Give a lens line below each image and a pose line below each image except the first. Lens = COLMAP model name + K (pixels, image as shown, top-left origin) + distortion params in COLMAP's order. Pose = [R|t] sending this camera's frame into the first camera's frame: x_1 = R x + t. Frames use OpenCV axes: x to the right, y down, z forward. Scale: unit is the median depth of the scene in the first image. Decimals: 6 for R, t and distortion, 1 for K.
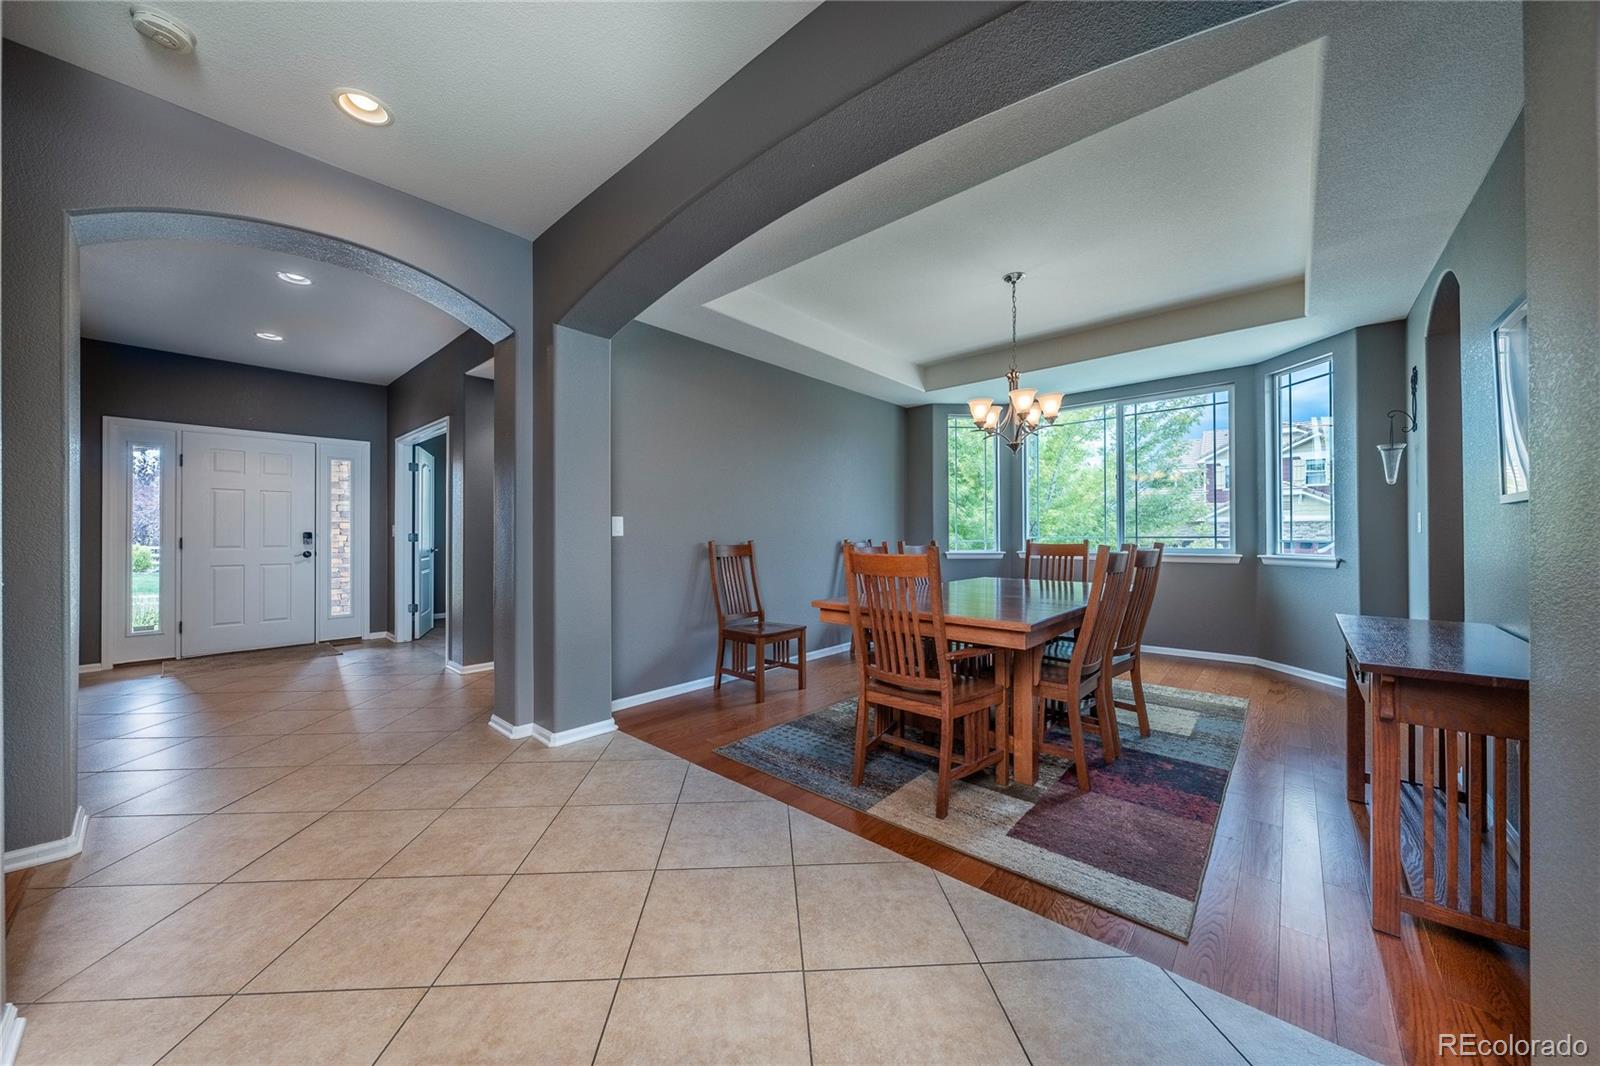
lens RADIAL K [[556.2, 0, 791.0], [0, 556.2, 535.4], [0, 0, 1]] dist [-0.008869, 0.000099]
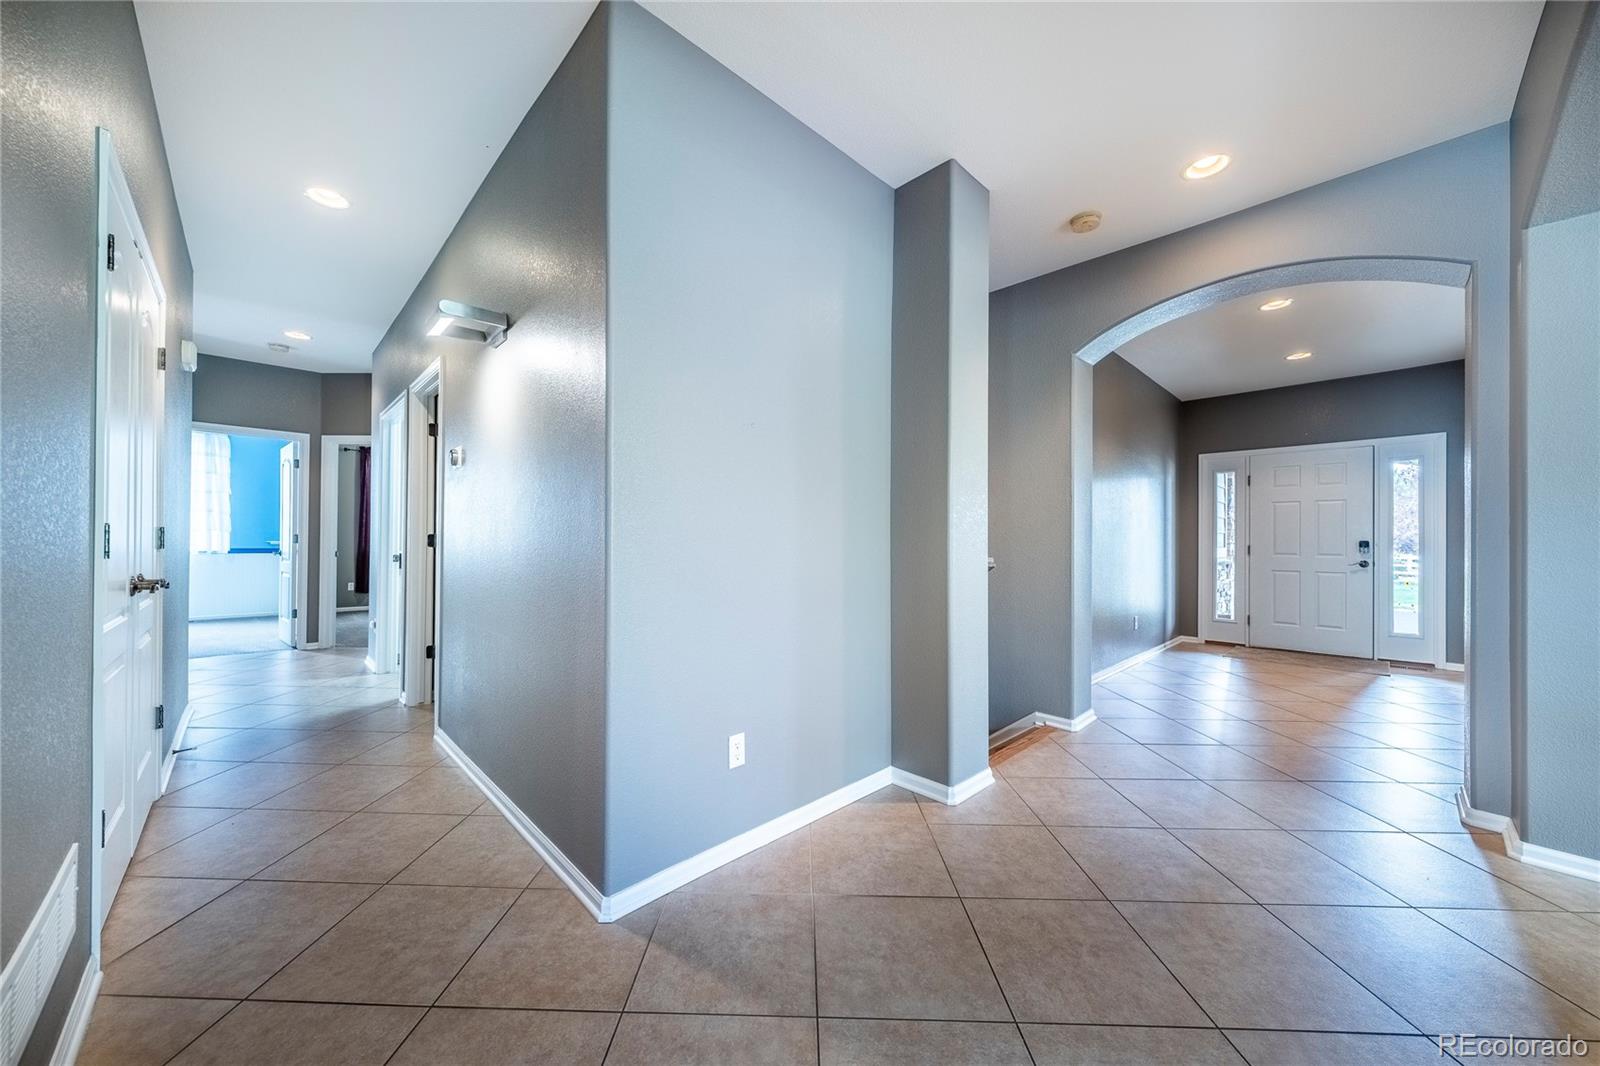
lens RADIAL K [[556.2, 0, 791.0], [0, 556.2, 535.4], [0, 0, 1]] dist [-0.008869, 0.000099]
pose [[-0.071063, -0.009585, -0.997426, 0.138114], [-0.008032, 0.999927, -0.009037, 0.001639], [0.997439, 0.007369, -0.071135, 0.076012]]
